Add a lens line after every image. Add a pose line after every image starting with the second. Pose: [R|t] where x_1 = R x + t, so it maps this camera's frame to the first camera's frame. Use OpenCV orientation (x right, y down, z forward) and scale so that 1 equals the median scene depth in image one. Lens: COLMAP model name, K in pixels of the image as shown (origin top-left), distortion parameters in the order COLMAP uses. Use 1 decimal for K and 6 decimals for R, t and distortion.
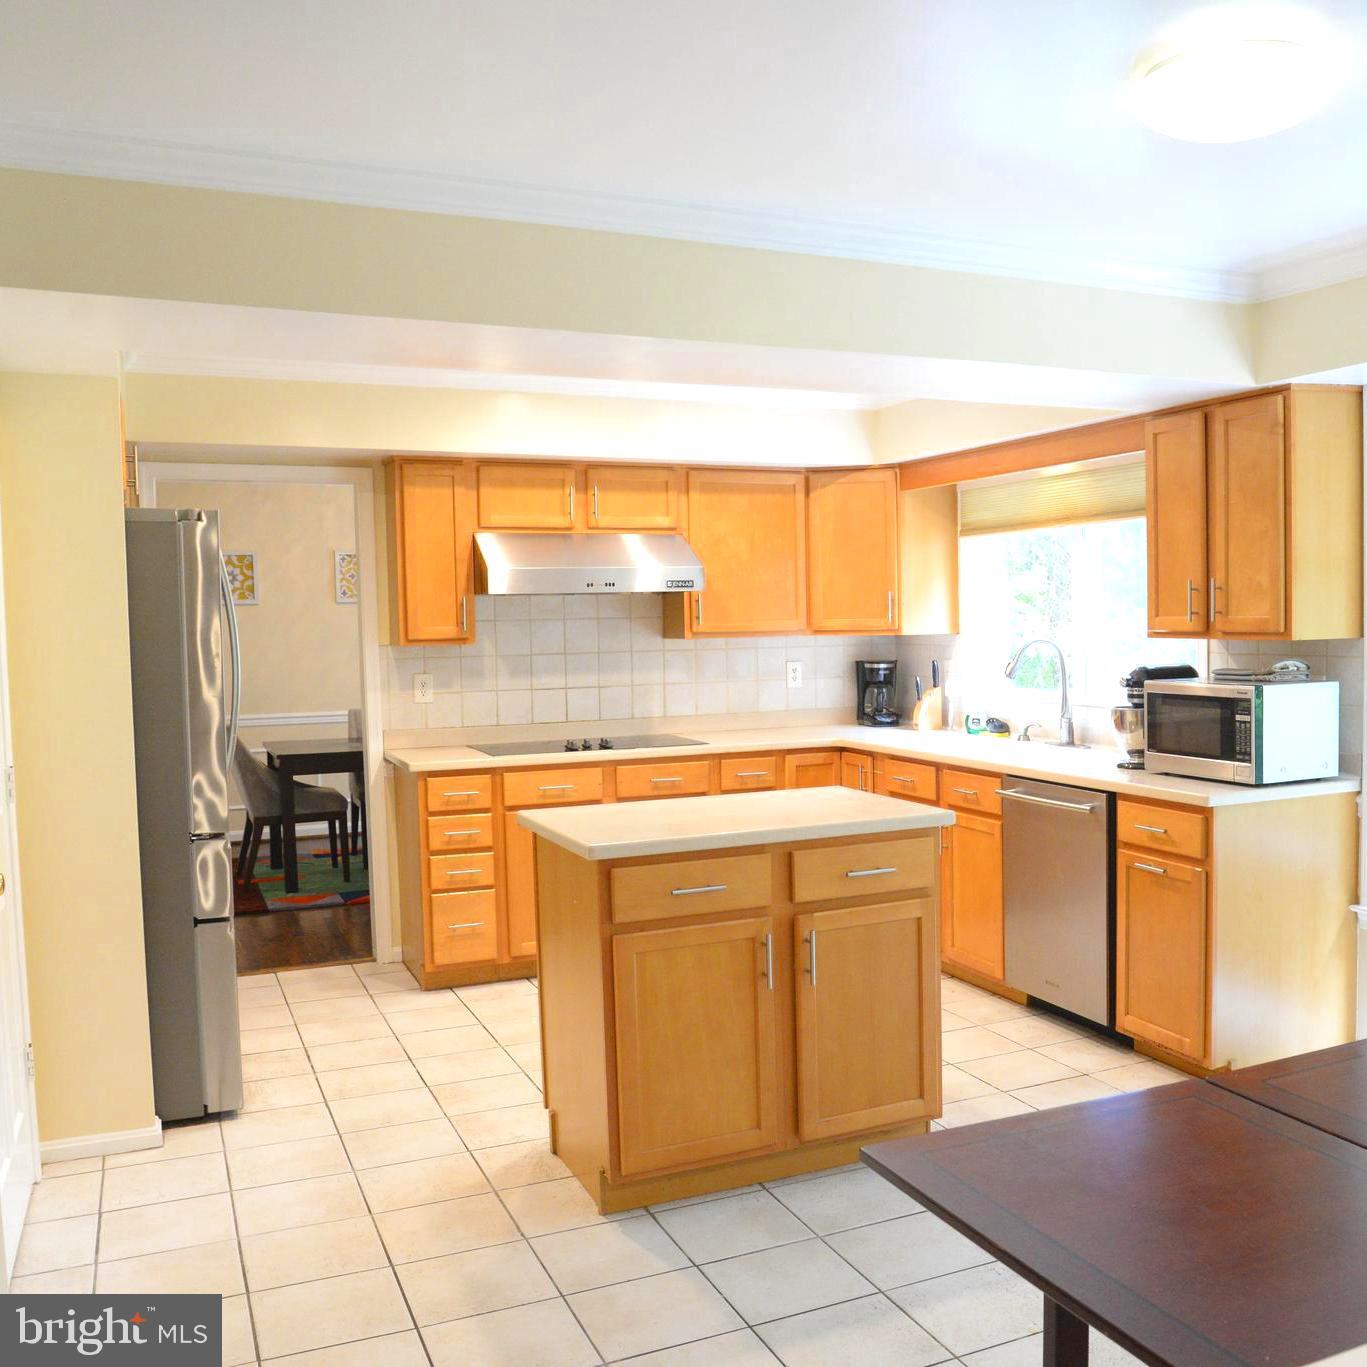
lens RADIAL K [[1280.8, 0, 683.6], [0, 1280.8, 684.1], [0, 0, 1]] dist [-0.038460, 0.000000]
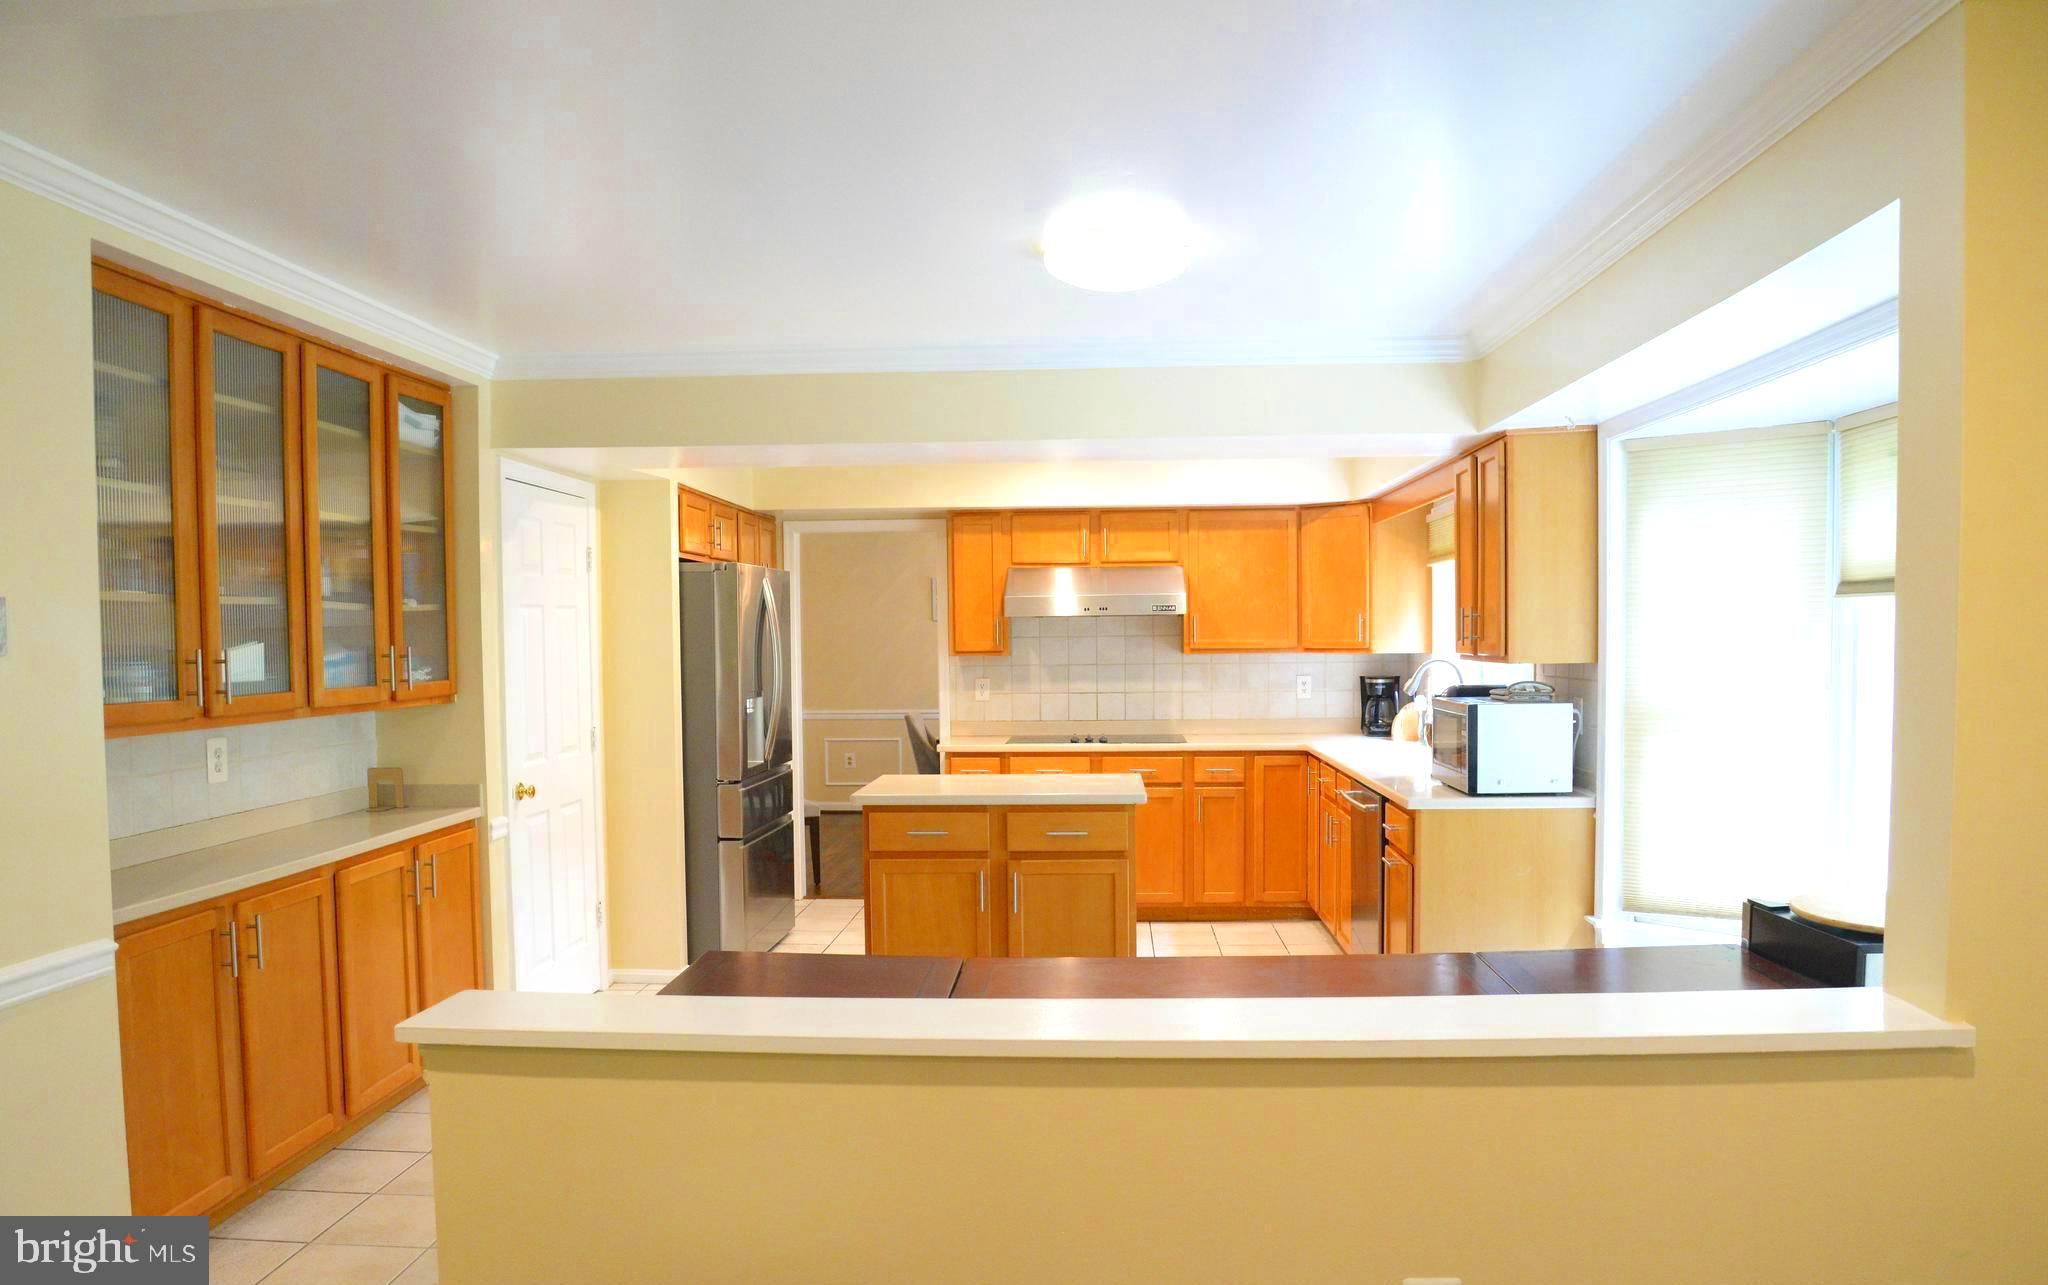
lens RADIAL K [[1256.0, 0, 1034.6], [0, 1256.0, 684.6], [0, 0, 1]] dist [-0.007680, 0.000213]
pose [[0.894258, 0.026642, -0.446757, 0.406210], [-0.029443, 0.999566, 0.000674, -0.003778], [0.446581, 0.012551, 0.894655, -0.103213]]
